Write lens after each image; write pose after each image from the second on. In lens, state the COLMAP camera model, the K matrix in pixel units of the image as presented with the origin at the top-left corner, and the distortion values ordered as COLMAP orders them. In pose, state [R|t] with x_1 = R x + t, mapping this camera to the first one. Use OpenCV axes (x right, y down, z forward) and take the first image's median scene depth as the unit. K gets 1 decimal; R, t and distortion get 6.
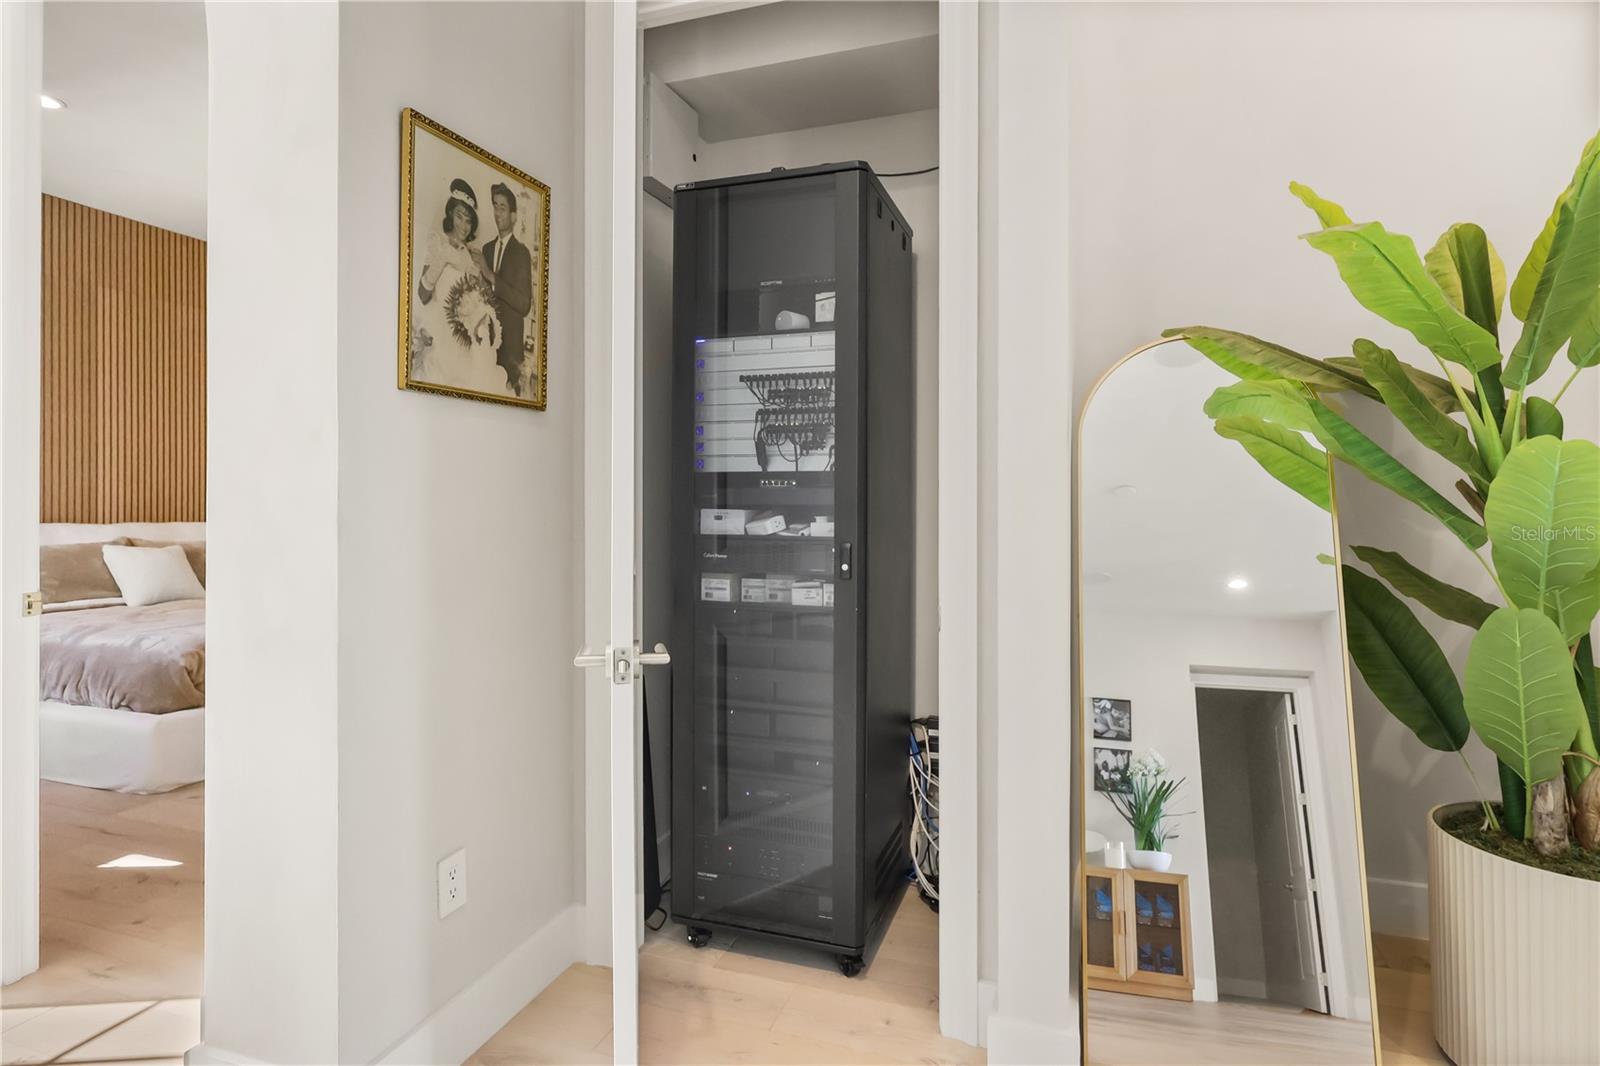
lens RADIAL K [[849.5, 0, 800.3], [0, 849.5, 502.8], [0, 0, 1]] dist [0.010849, -0.002804]
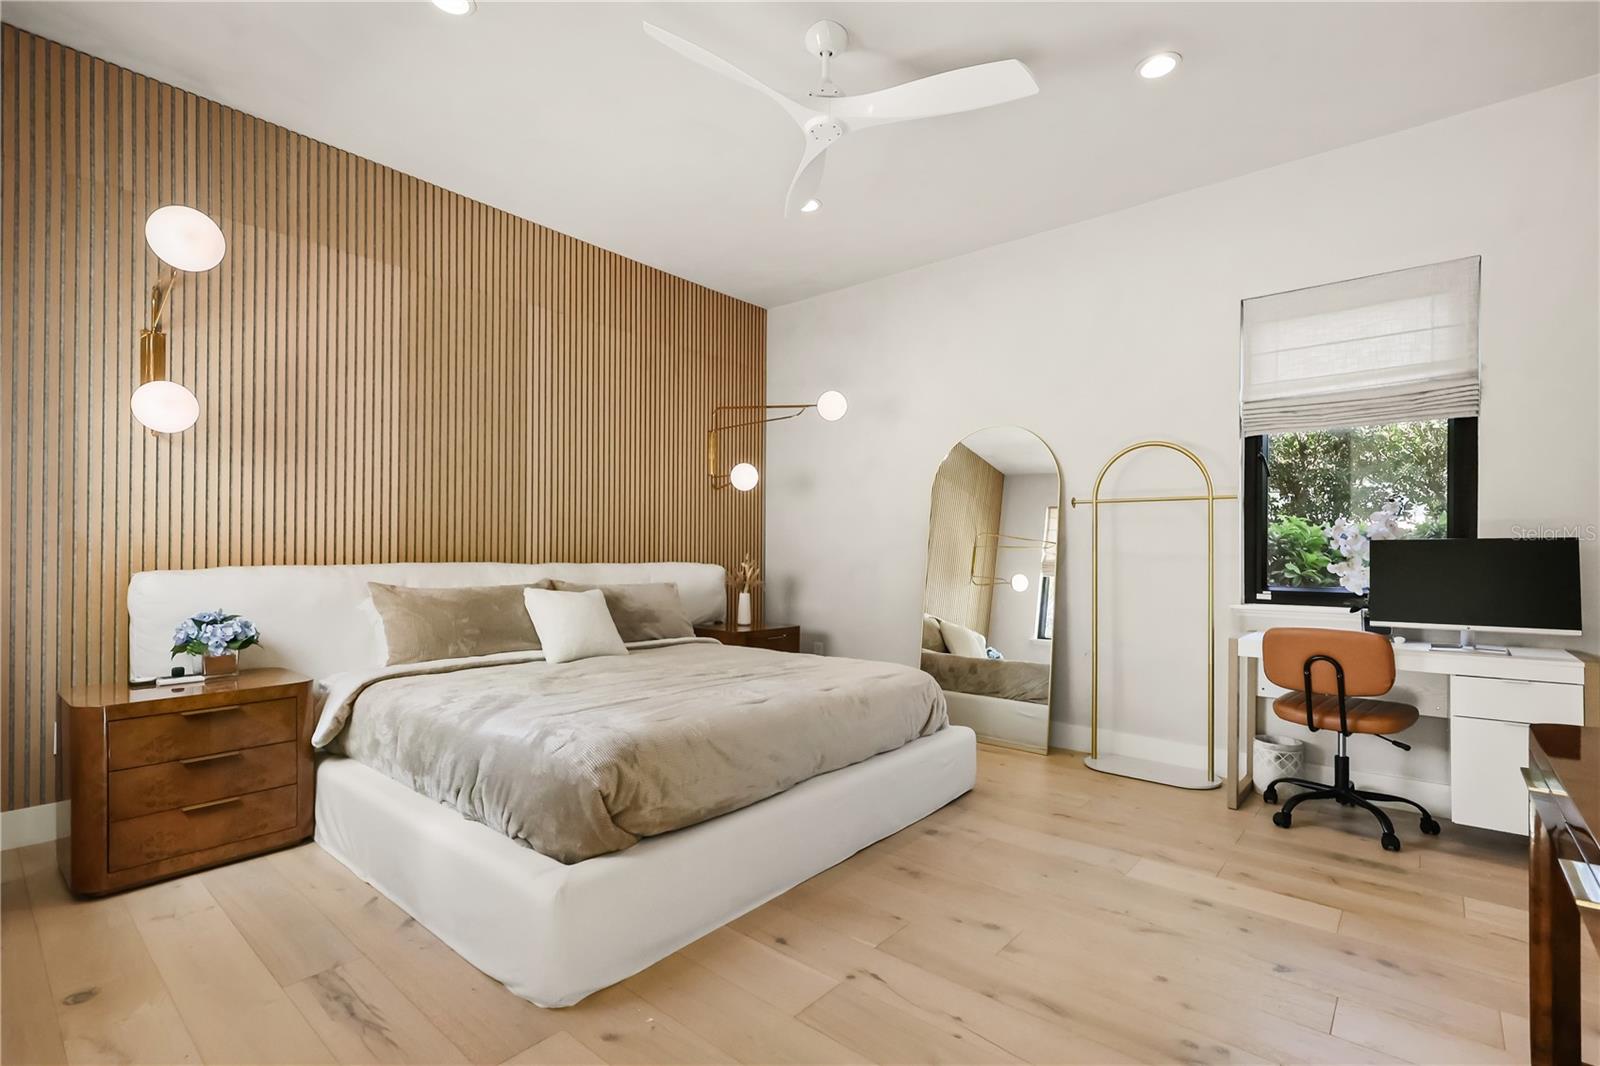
lens RADIAL K [[730.1, 0, 804.4], [0, 730.1, 543.7], [0, 0, 1]] dist [-0.001597, 0.000405]
pose [[0.934726, -0.001468, -0.355366, -0.369315], [-0.003326, 0.999912, -0.012879, 0.016793], [0.355354, 0.013220, 0.934638, 0.522596]]
